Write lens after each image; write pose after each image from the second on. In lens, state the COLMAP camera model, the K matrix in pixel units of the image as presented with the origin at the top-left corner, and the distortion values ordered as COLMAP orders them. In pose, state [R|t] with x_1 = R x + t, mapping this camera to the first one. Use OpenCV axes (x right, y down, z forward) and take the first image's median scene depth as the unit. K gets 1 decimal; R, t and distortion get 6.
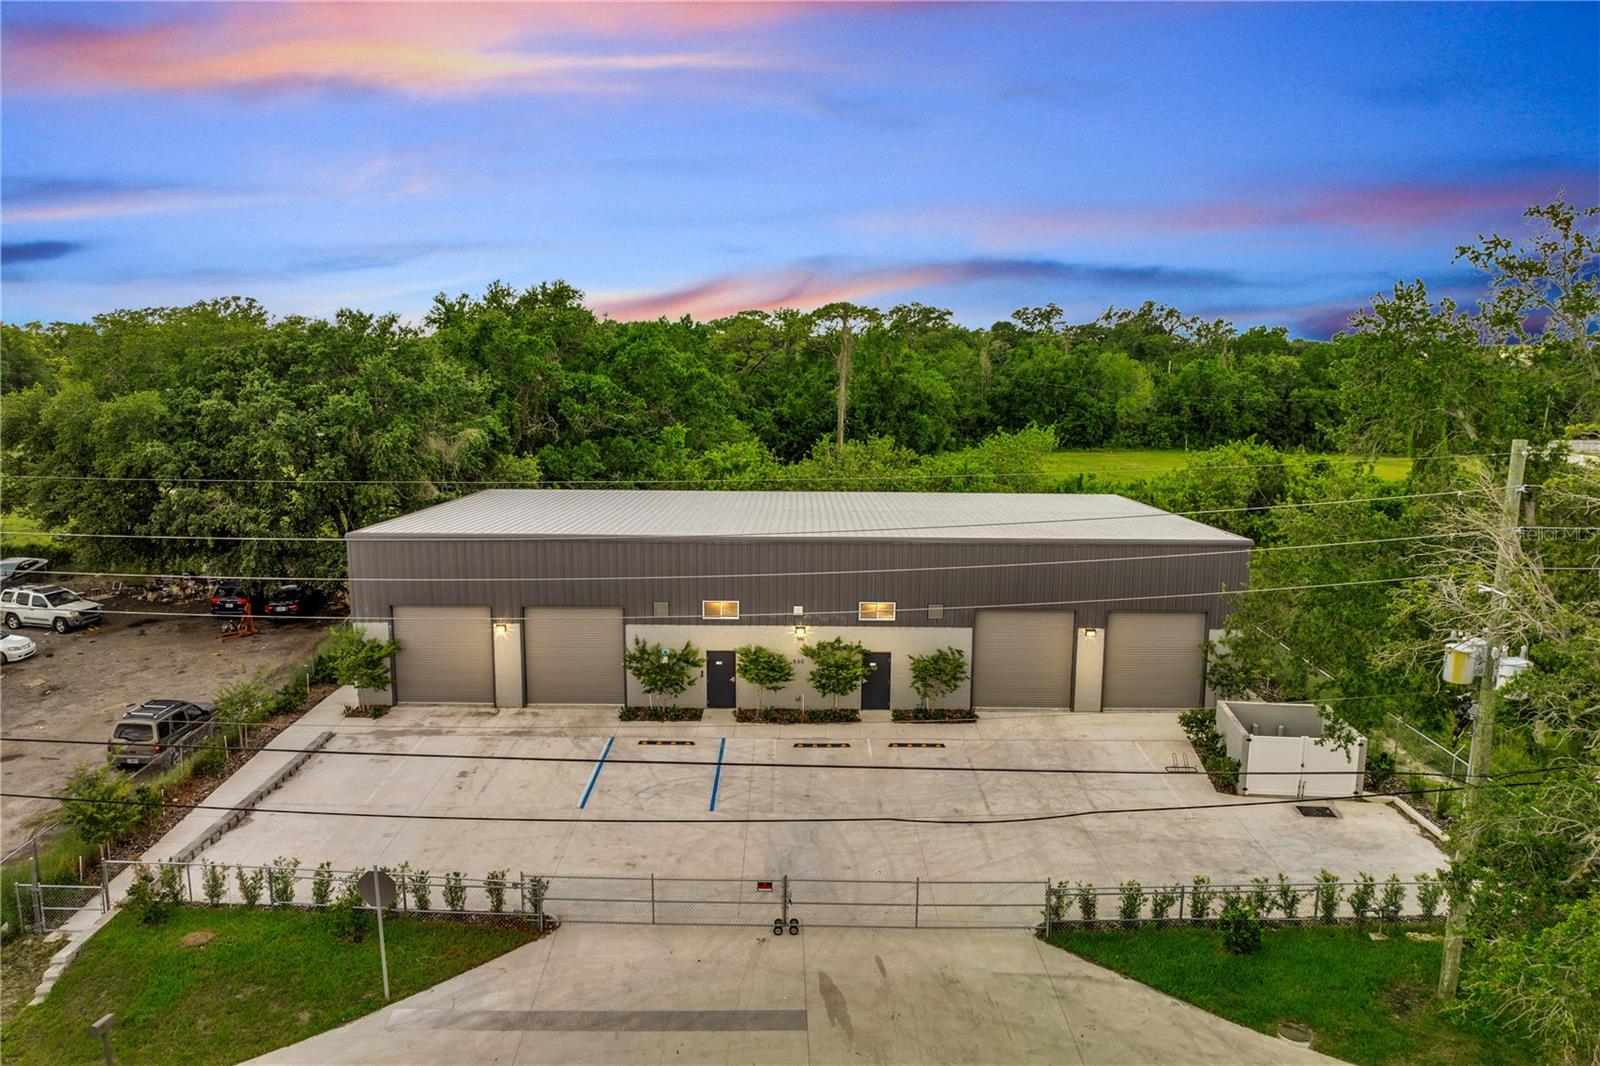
lens RADIAL K [[1119.0, 0, 800.0], [0, 1119.0, 533.0], [0, 0, 1]] dist [-0.038992, -0.000774]
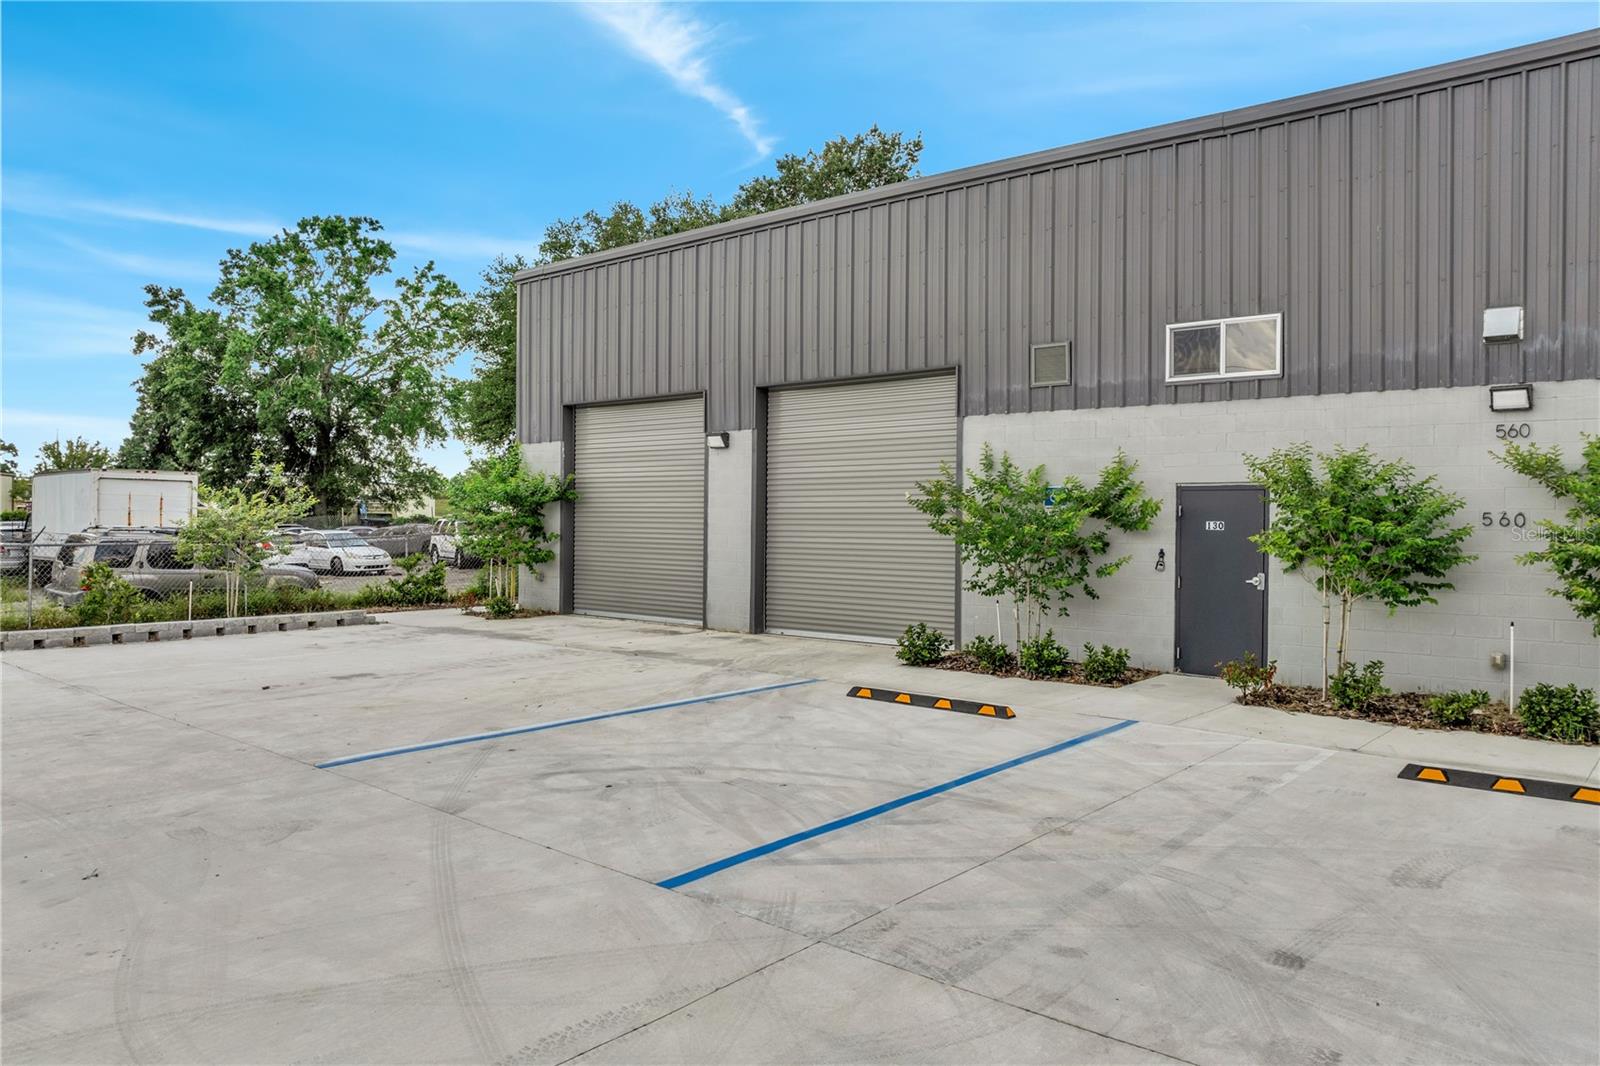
lens RADIAL K [[1119.0, 0, 800.0], [0, 1119.0, 533.0], [0, 0, 1]] dist [-0.038992, -0.000774]
pose [[0.757449, 0.007512, -0.652851, 0.043601], [-0.113368, 0.986257, -0.120184, 0.171048], [0.642977, 0.165046, 0.747891, 0.701302]]
